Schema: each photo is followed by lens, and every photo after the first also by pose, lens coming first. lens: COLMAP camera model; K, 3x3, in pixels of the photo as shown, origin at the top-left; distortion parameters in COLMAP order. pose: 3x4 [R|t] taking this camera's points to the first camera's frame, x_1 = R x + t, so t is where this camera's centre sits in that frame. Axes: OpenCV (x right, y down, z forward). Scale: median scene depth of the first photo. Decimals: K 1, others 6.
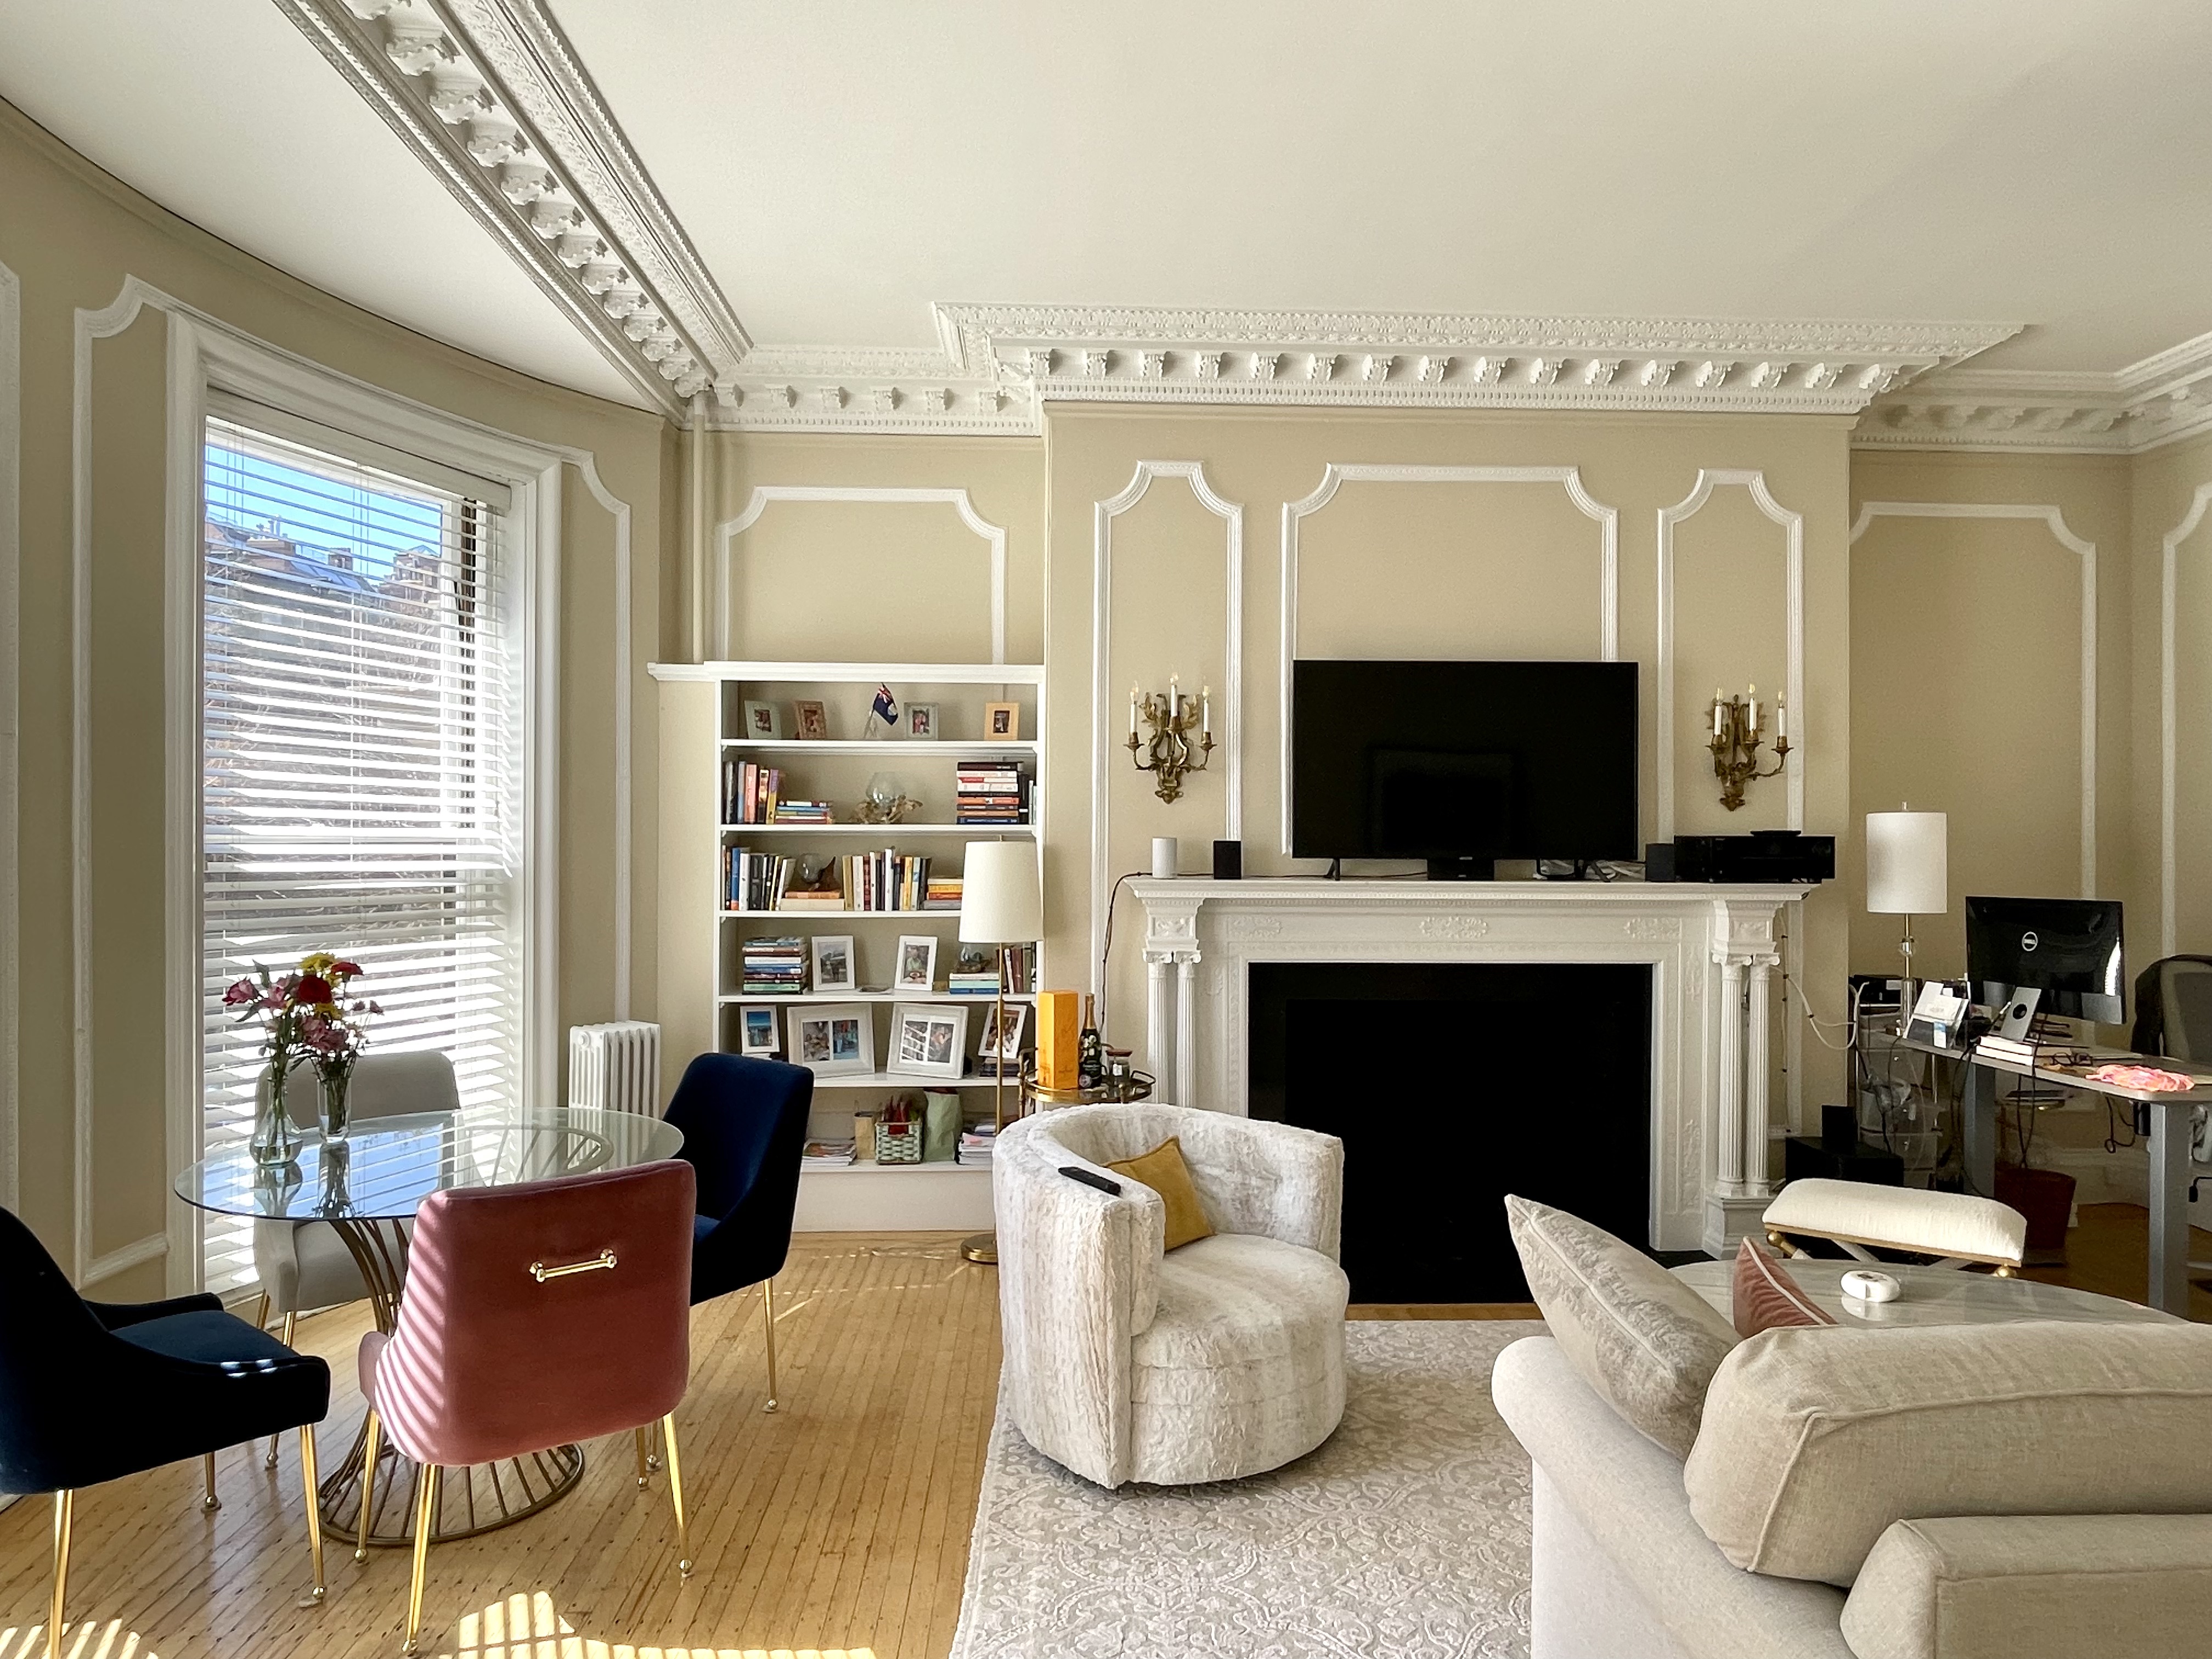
lens RADIAL K [[1353.3, 0, 1102.7], [0, 1353.3, 824.2], [0, 0, 1]] dist [-0.009129, 0.002338]
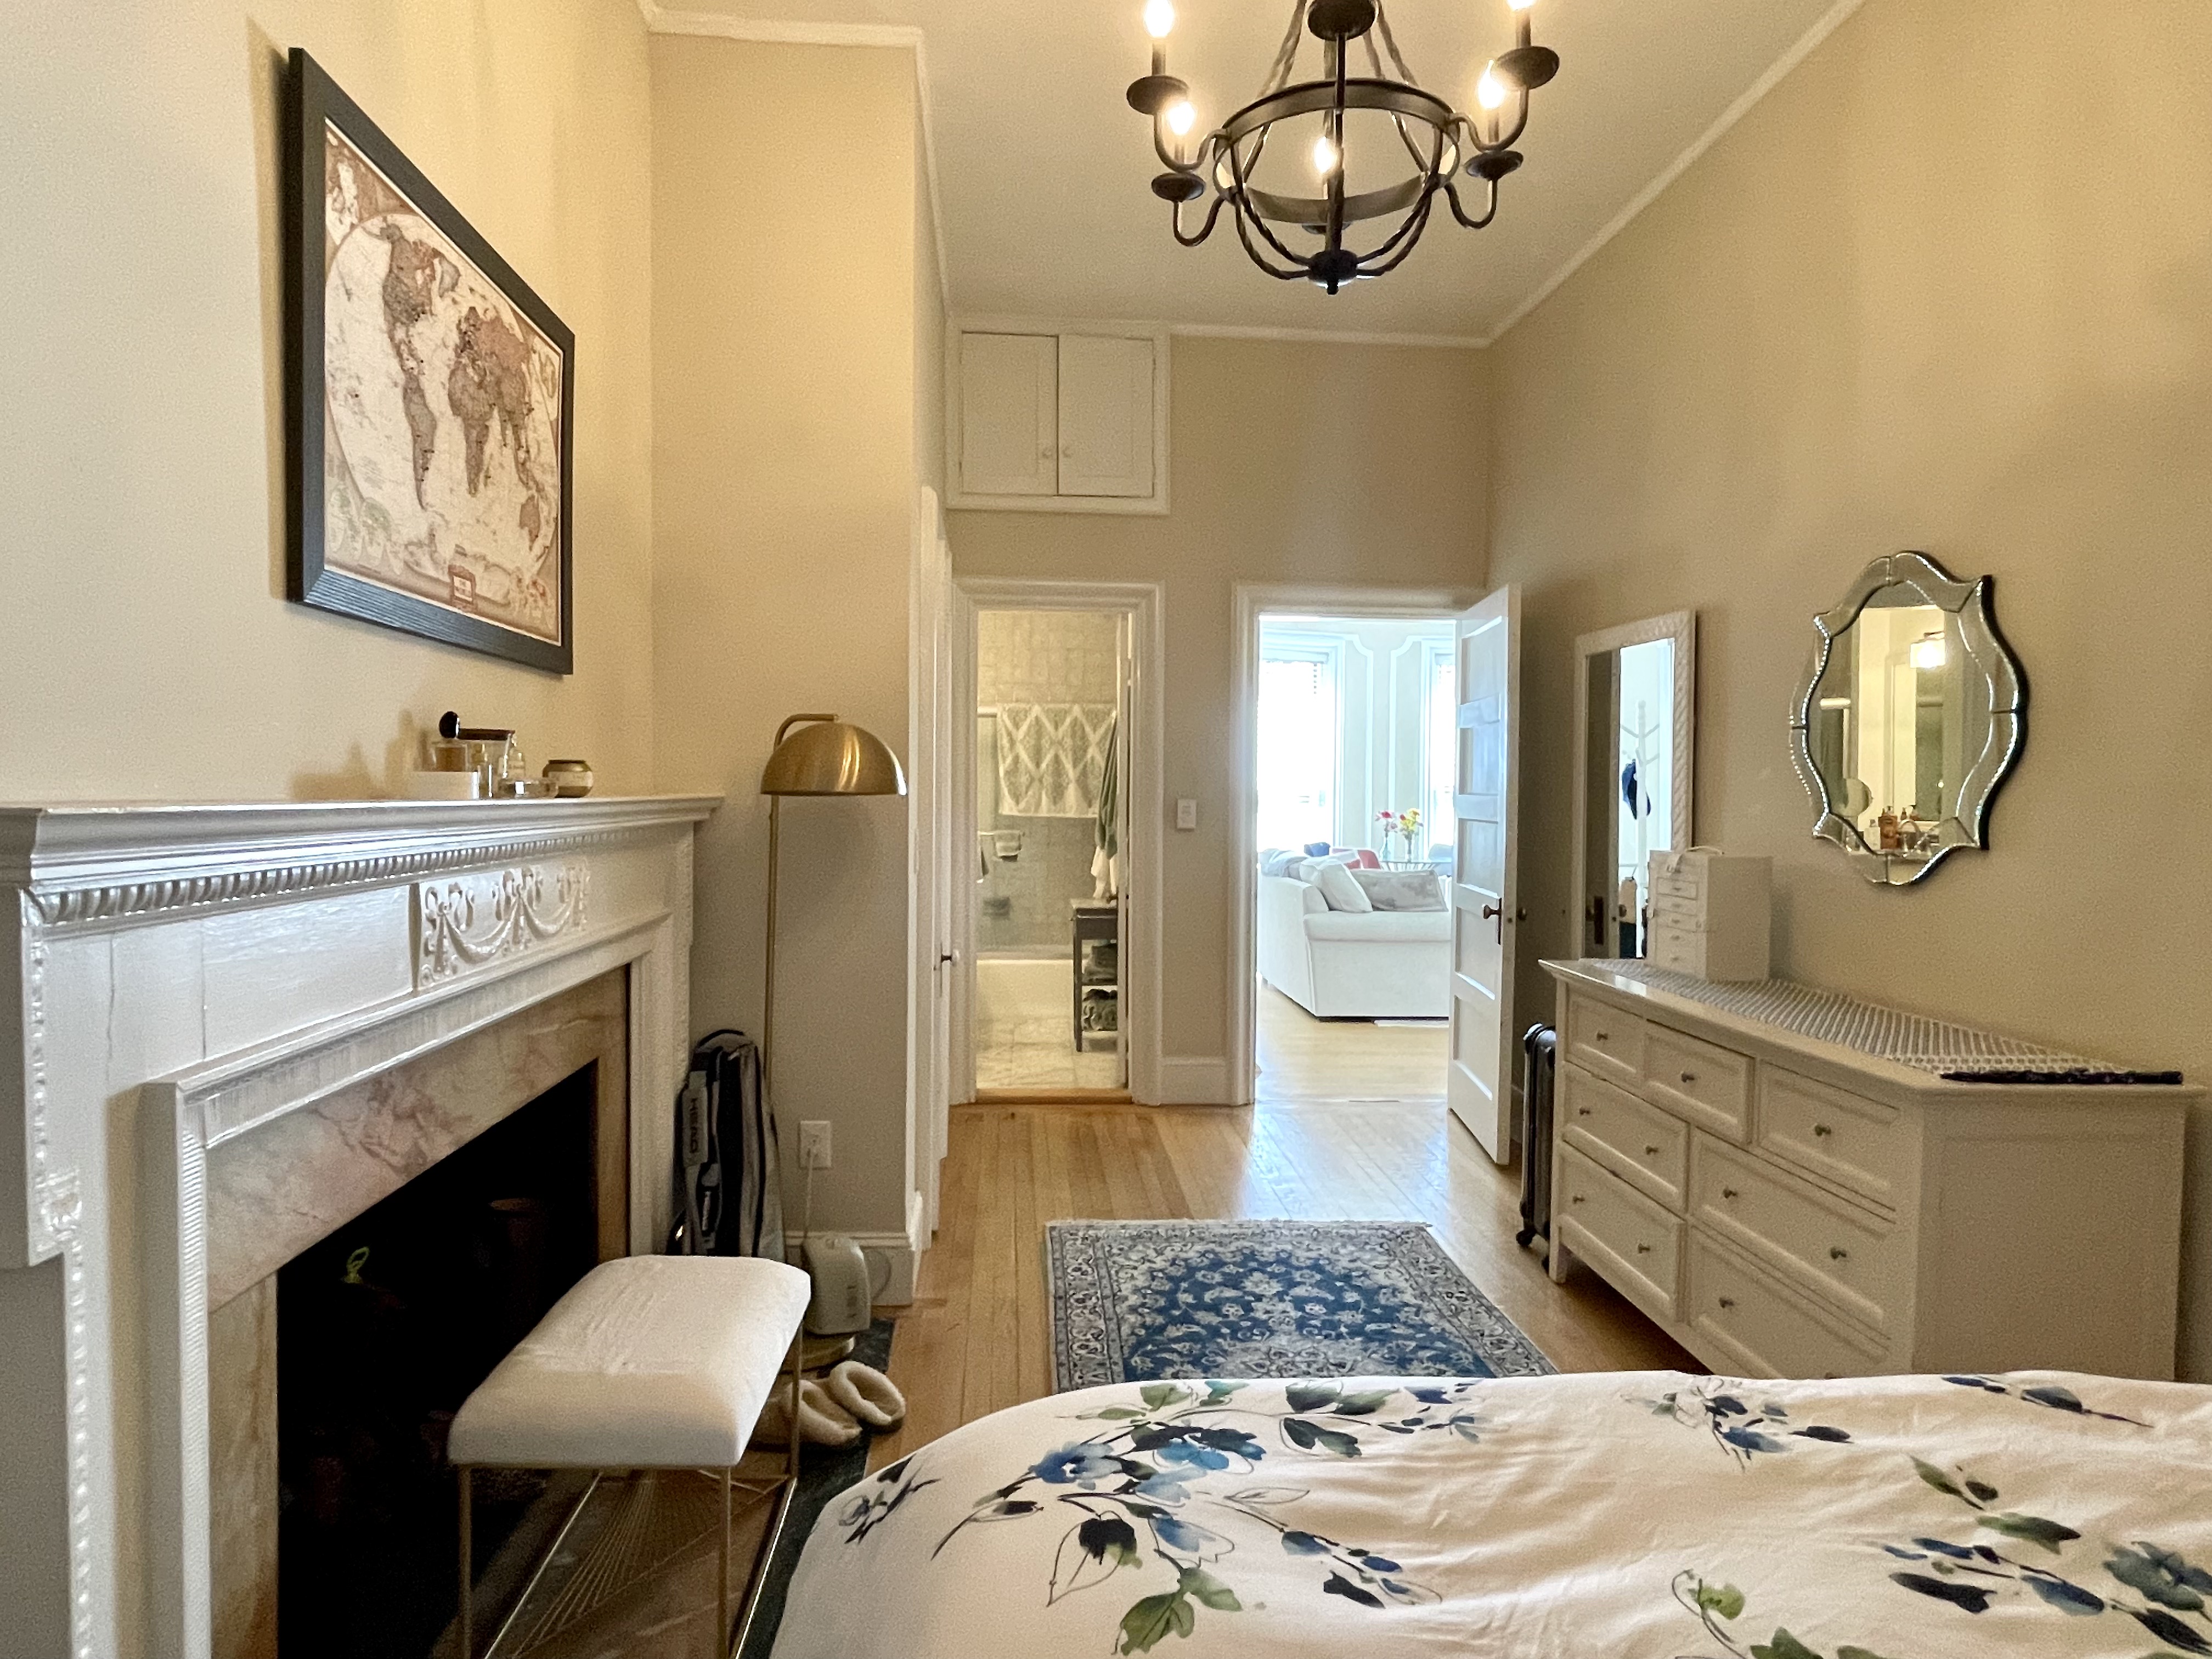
lens RADIAL K [[1277.9, 0, 1101.4], [0, 1277.9, 818.4], [0, 0, 1]] dist [0.024346, -0.019604]
pose [[0.034538, 0.019787, -0.999207, 2.075613], [-0.010045, 0.999760, 0.019451, 0.040768], [0.999353, 0.009365, 0.034728, -0.010362]]
